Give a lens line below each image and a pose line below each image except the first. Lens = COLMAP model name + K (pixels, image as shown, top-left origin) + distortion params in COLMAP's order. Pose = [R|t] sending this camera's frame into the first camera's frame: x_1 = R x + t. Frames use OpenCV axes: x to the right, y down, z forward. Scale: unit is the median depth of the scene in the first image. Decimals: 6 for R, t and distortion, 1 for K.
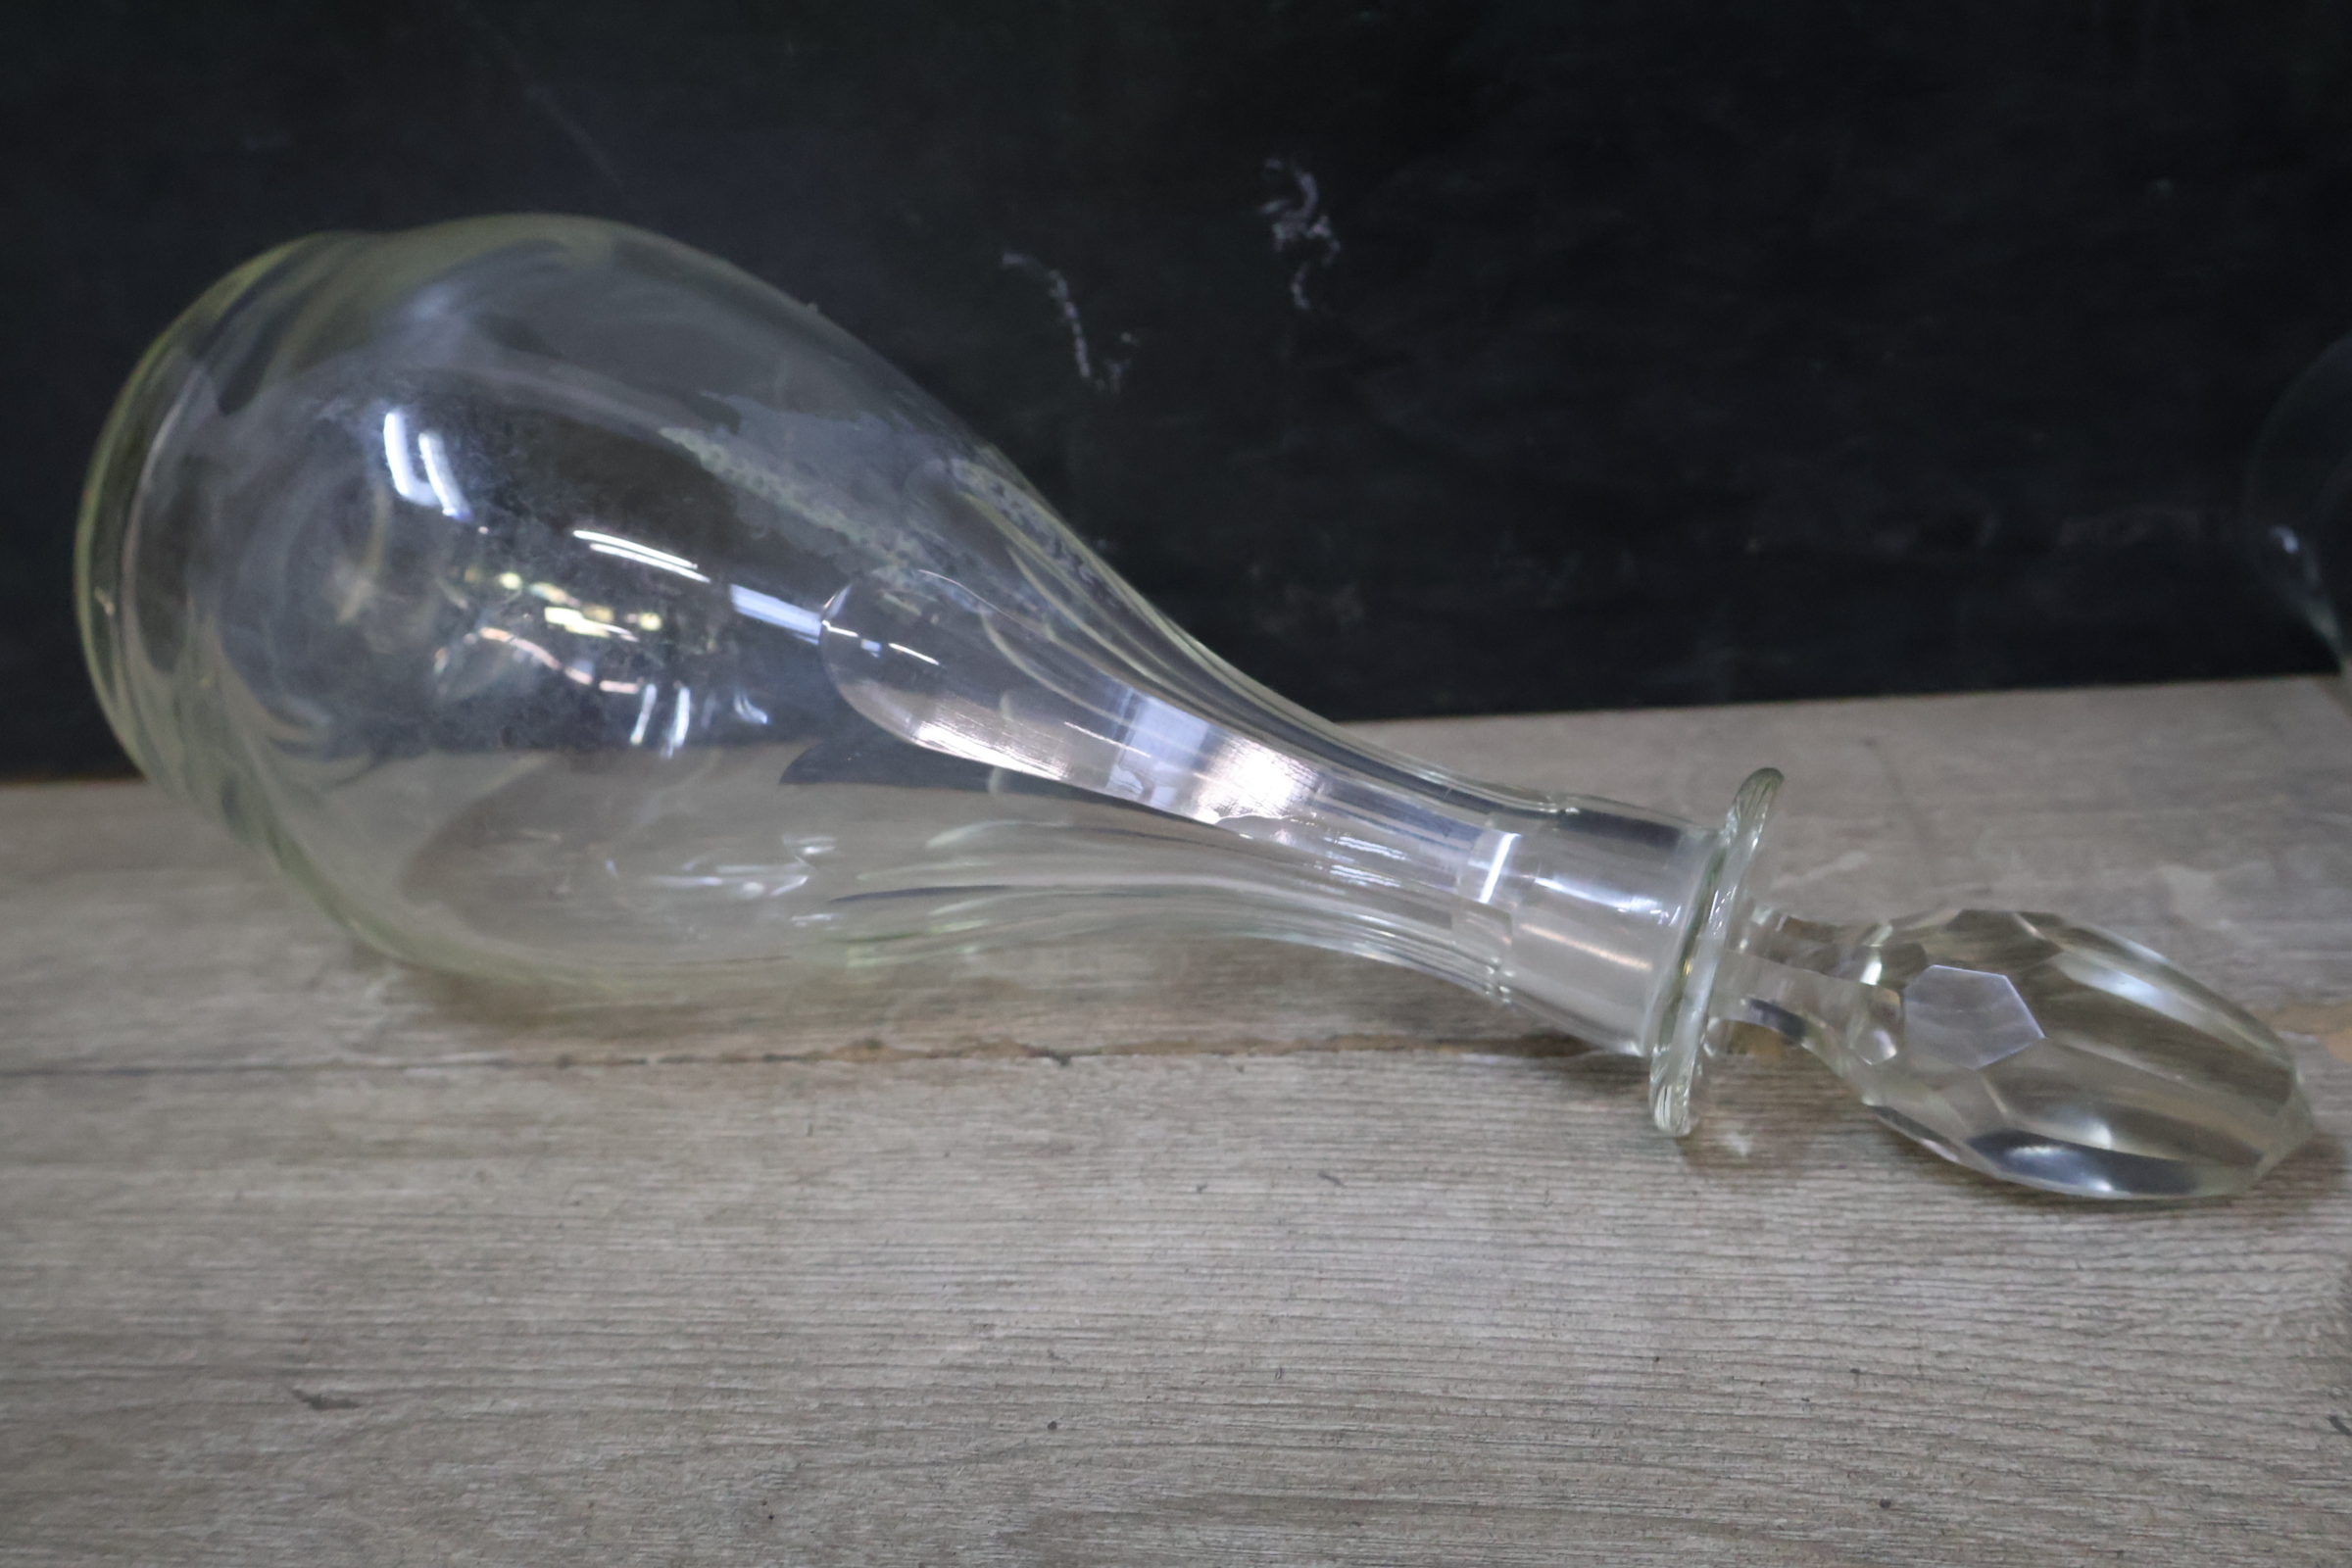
lens RADIAL K [[2478.0, 0, 1183.7], [0, 2478.0, 779.8], [0, 0, 1]] dist [-0.000066, 0.000000]
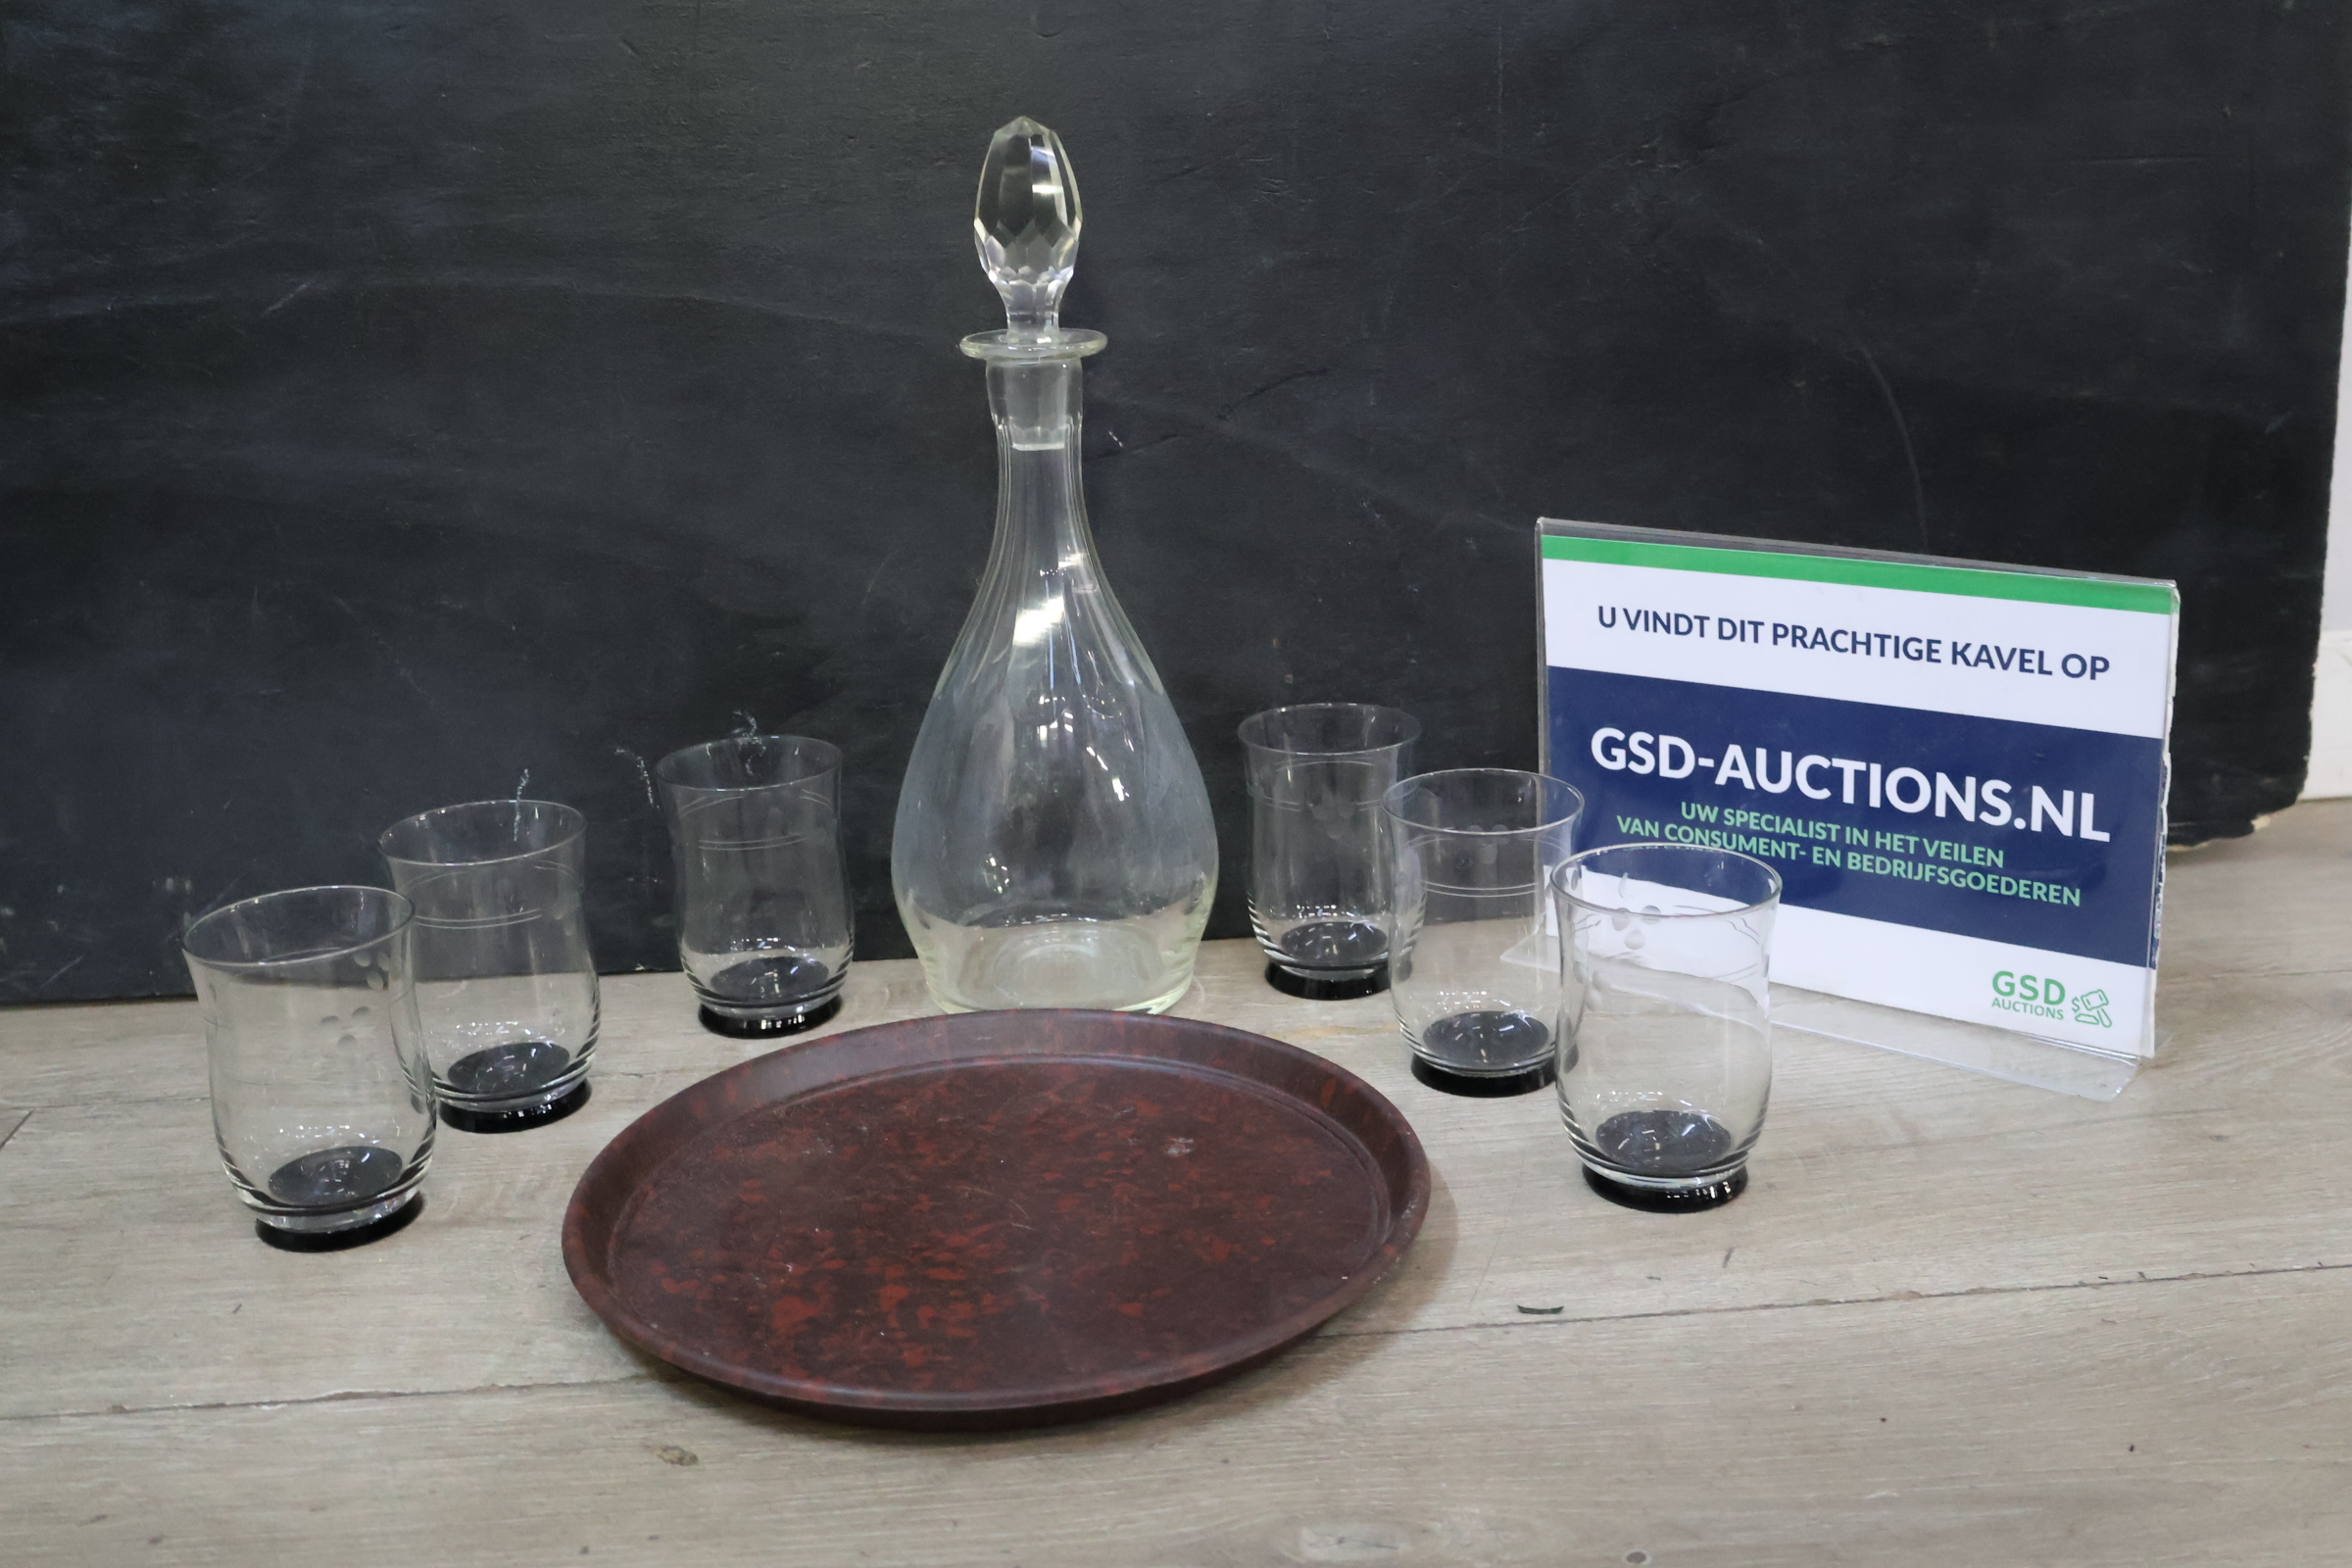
lens RADIAL K [[2478.0, 0, 1178.0], [0, 2478.0, 777.0], [0, 0, 1]] dist [-0.000066, 0.000000]
pose [[0.978159, 0.024522, 0.206405, -0.038957], [0.025176, 0.971728, -0.234756, 0.372638], [-0.206326, 0.234826, 0.949888, -1.301350]]
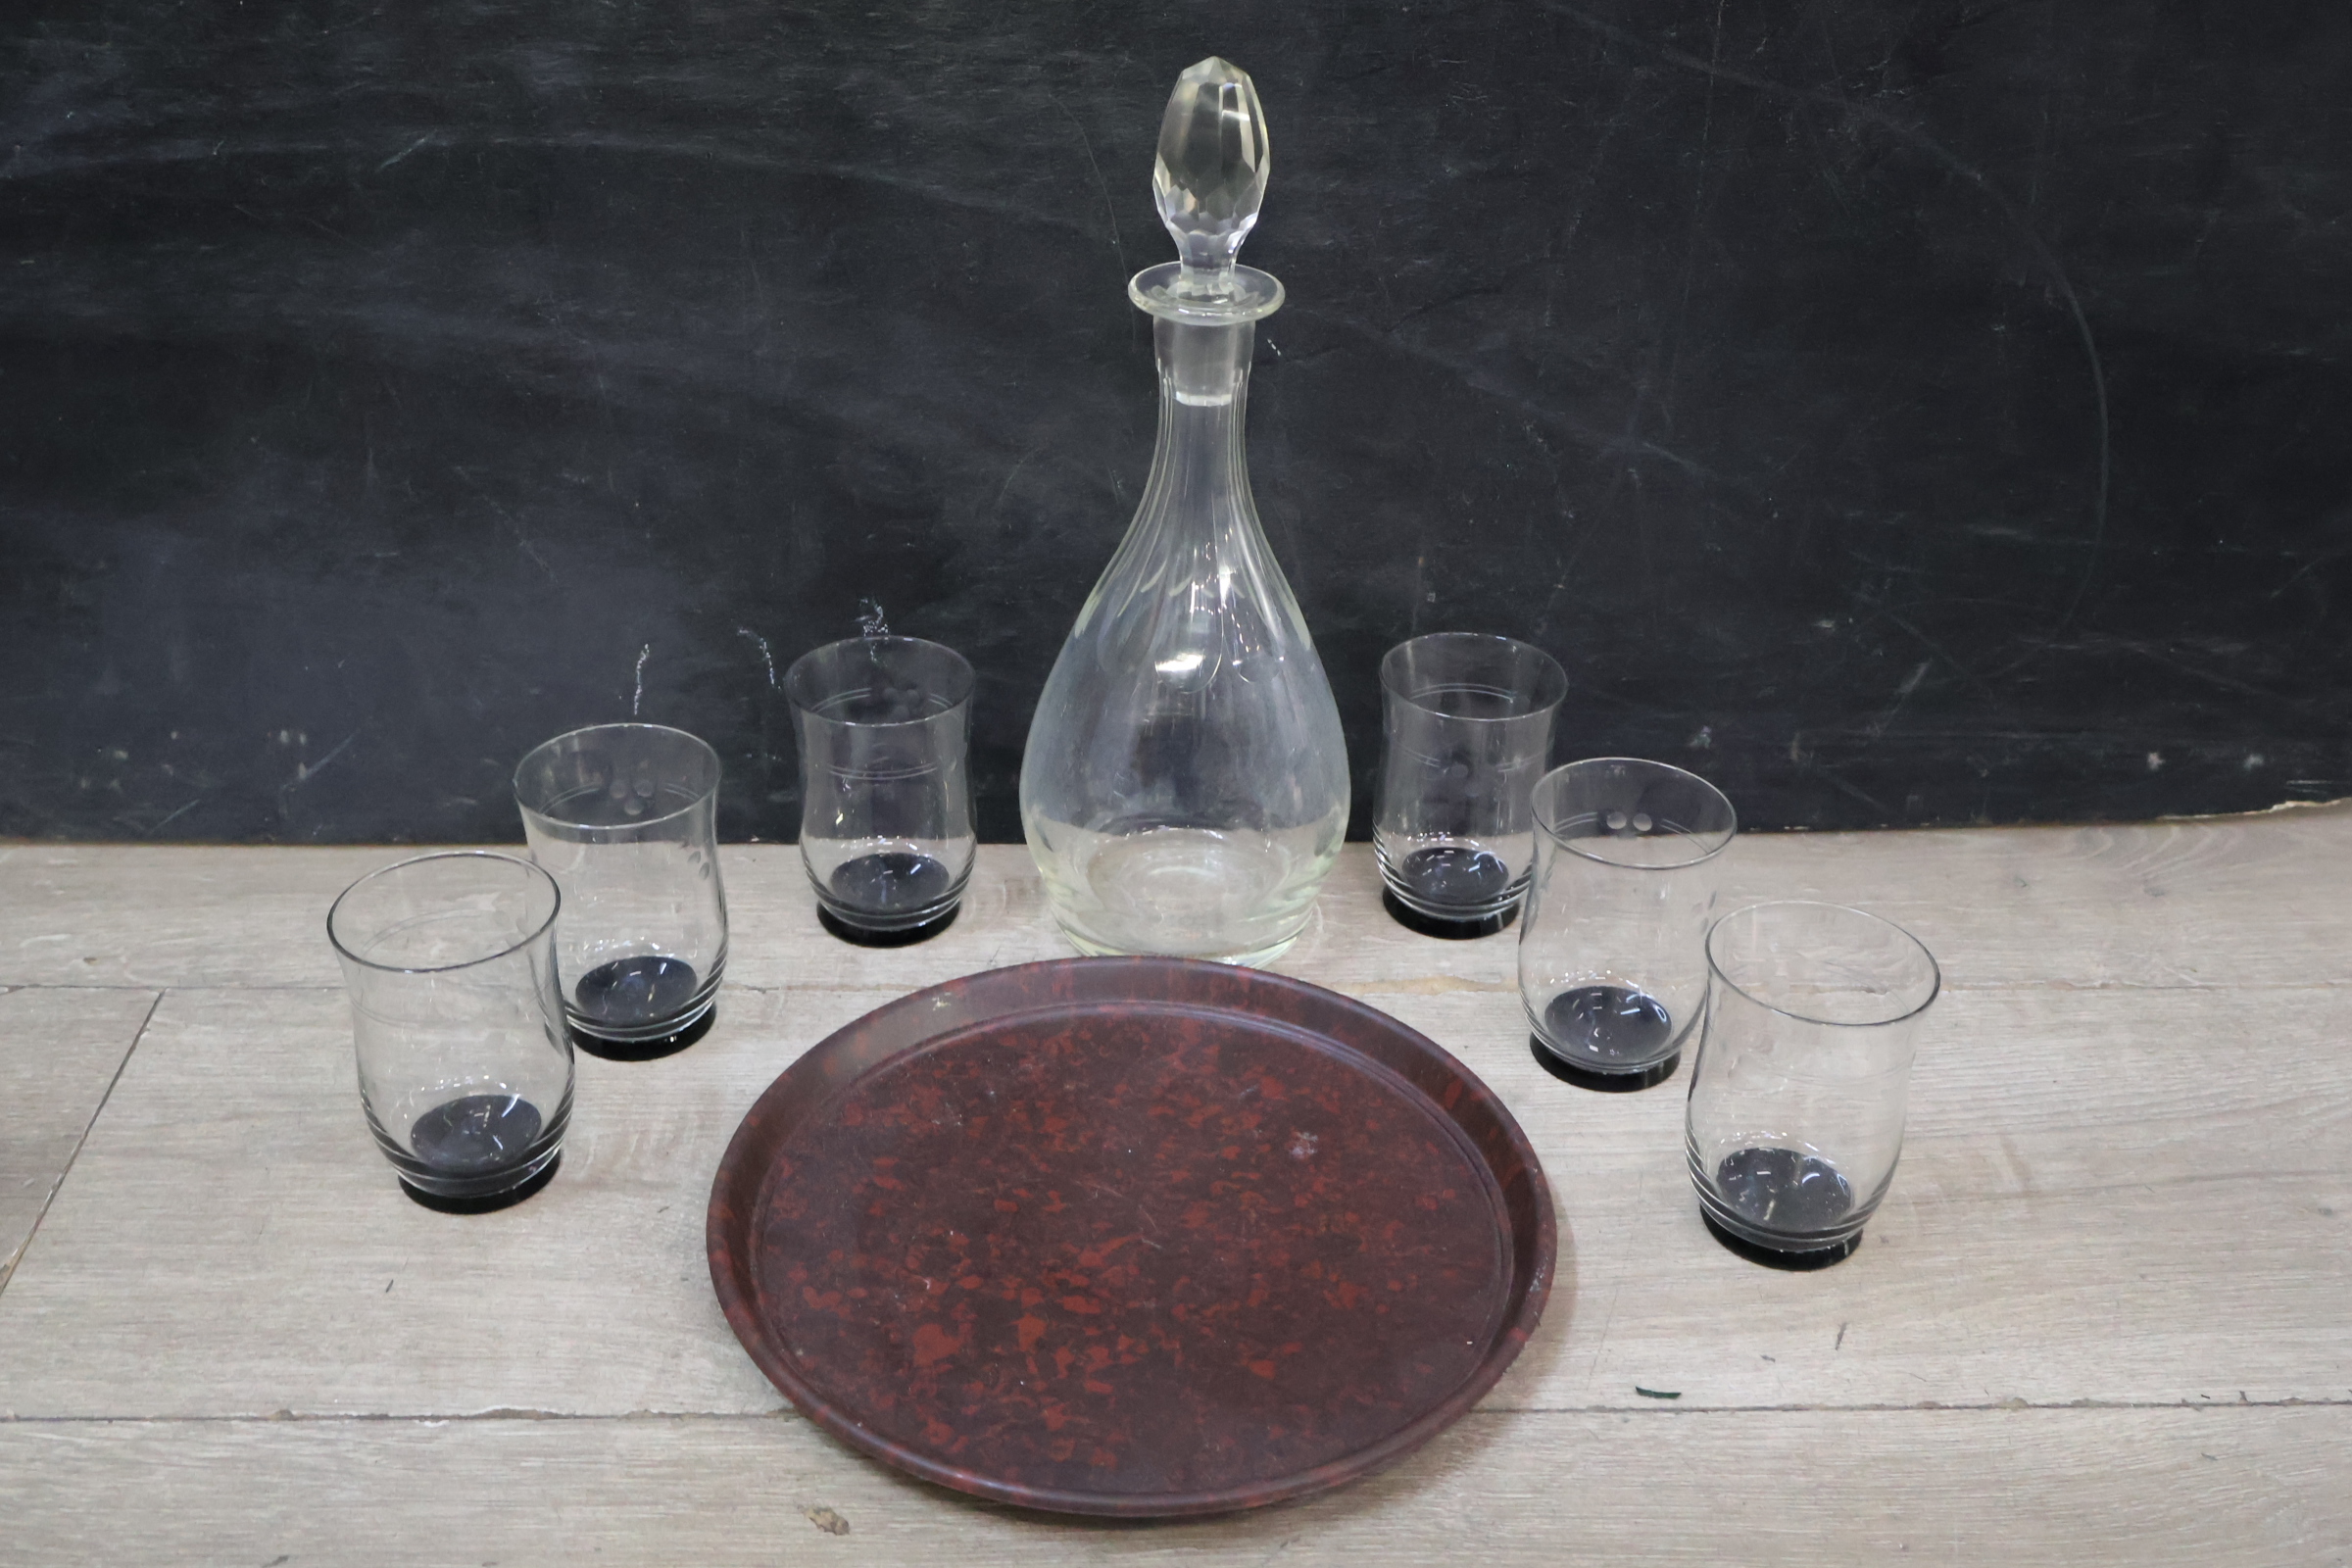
lens RADIAL K [[2478.0, 0, 1181.2], [0, 2478.0, 789.6], [0, 0, 1]] dist [-0.000066, 0.000000]
pose [[0.976413, 0.041988, 0.211790, -0.156289], [-0.041021, 0.999118, -0.008962, -0.068857], [-0.211979, 0.000063, 0.977274, -1.293862]]
